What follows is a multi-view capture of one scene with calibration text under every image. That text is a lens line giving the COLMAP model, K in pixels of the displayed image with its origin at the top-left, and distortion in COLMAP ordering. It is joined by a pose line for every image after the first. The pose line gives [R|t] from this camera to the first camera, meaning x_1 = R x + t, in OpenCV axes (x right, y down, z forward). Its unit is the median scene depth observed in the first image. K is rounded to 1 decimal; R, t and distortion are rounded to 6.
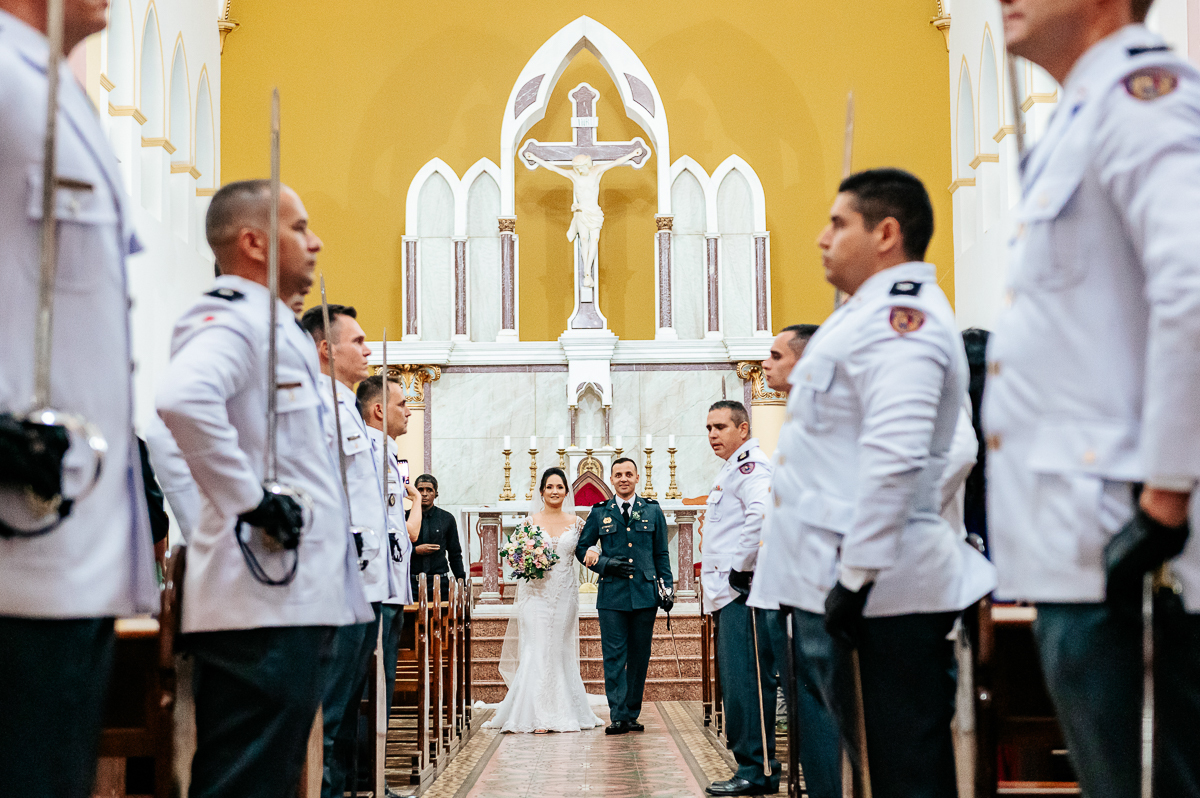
lens RADIAL K [[1999.0, 0, 600.0], [0, 1999.0, 397.6], [0, 0, 1]] dist [0.037098, 0.000000]
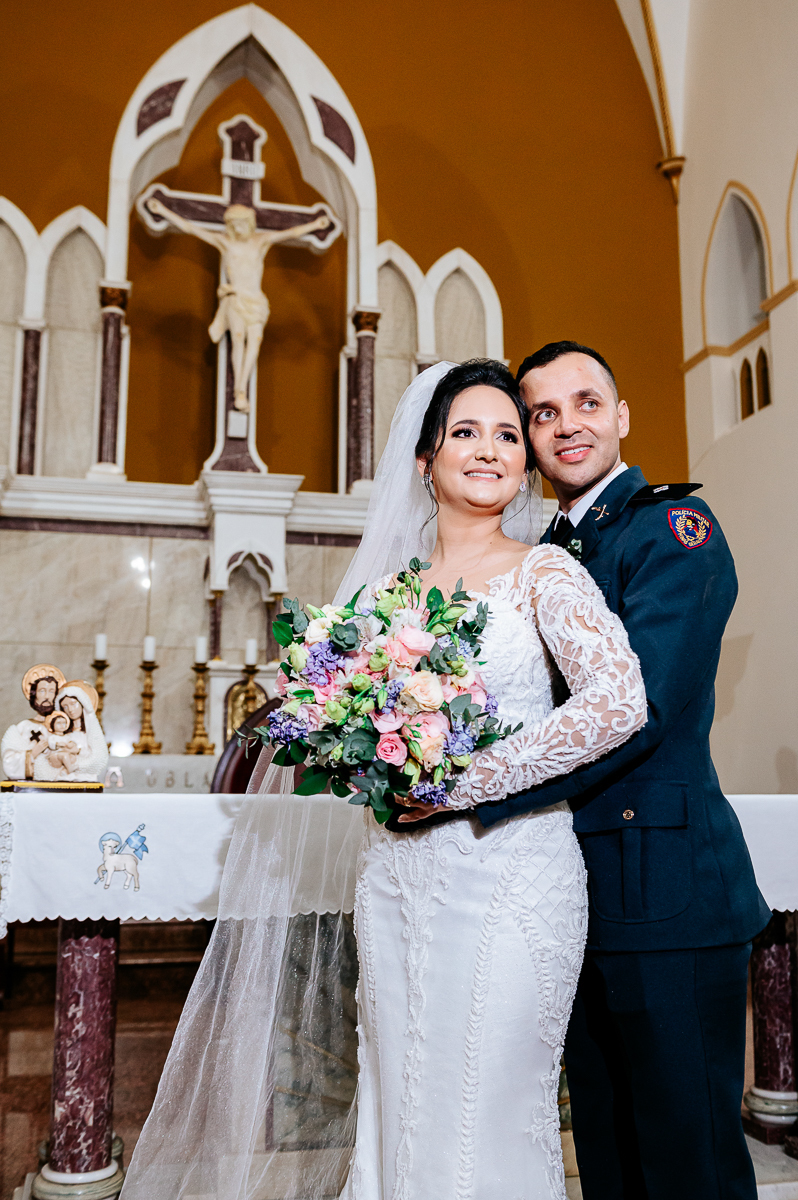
lens RADIAL K [[1146.7, 0, 403.6], [0, 1146.7, 603.9], [0, 0, 1]] dist [-0.011578, 0.000000]
pose [[0.971096, 0.047625, 0.233891, -0.037863], [-0.030798, 0.996702, -0.075080, 0.030045], [-0.236695, 0.065707, 0.969360, 0.644432]]
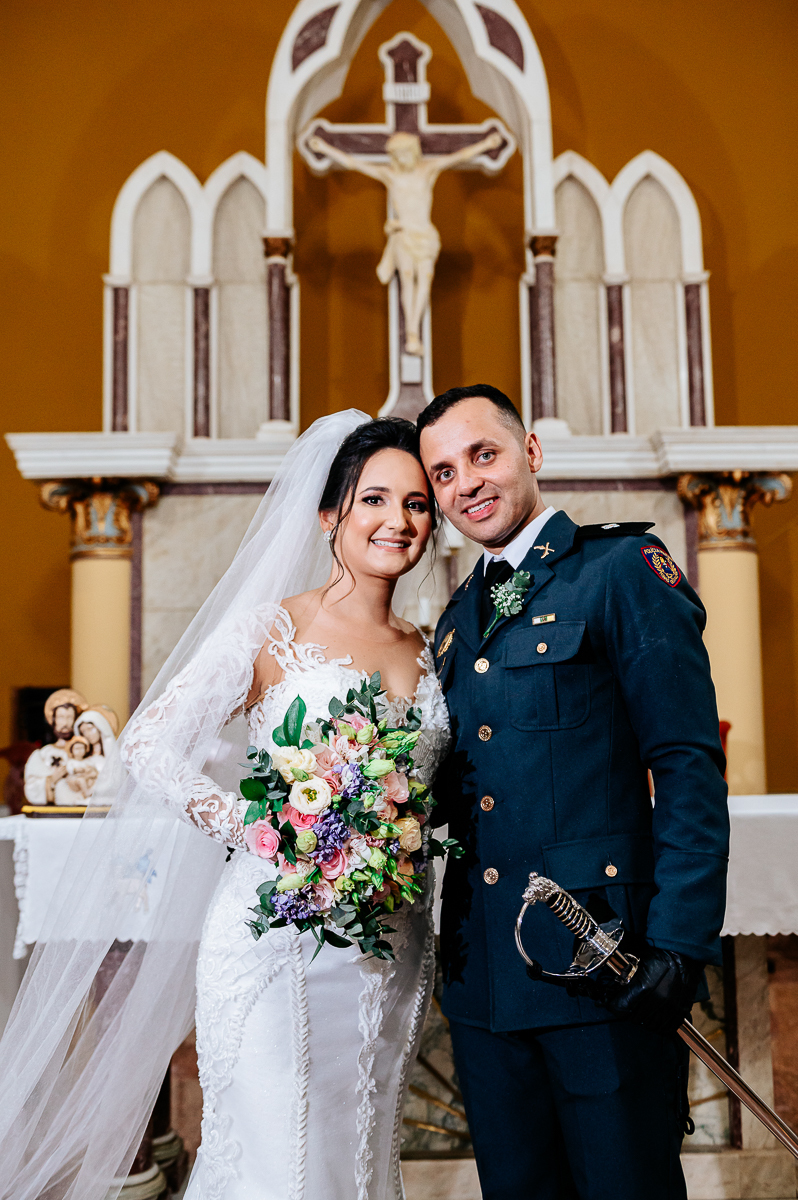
lens RADIAL K [[1222.0, 0, 400.5], [0, 1222.0, 606.1], [0, 0, 1]] dist [-0.010723, 0.000000]
pose [[0.999647, -0.000754, 0.026548, -0.019805], [0.001072, 0.999928, -0.011954, 0.023380], [-0.026538, 0.011978, 0.999576, 0.639293]]
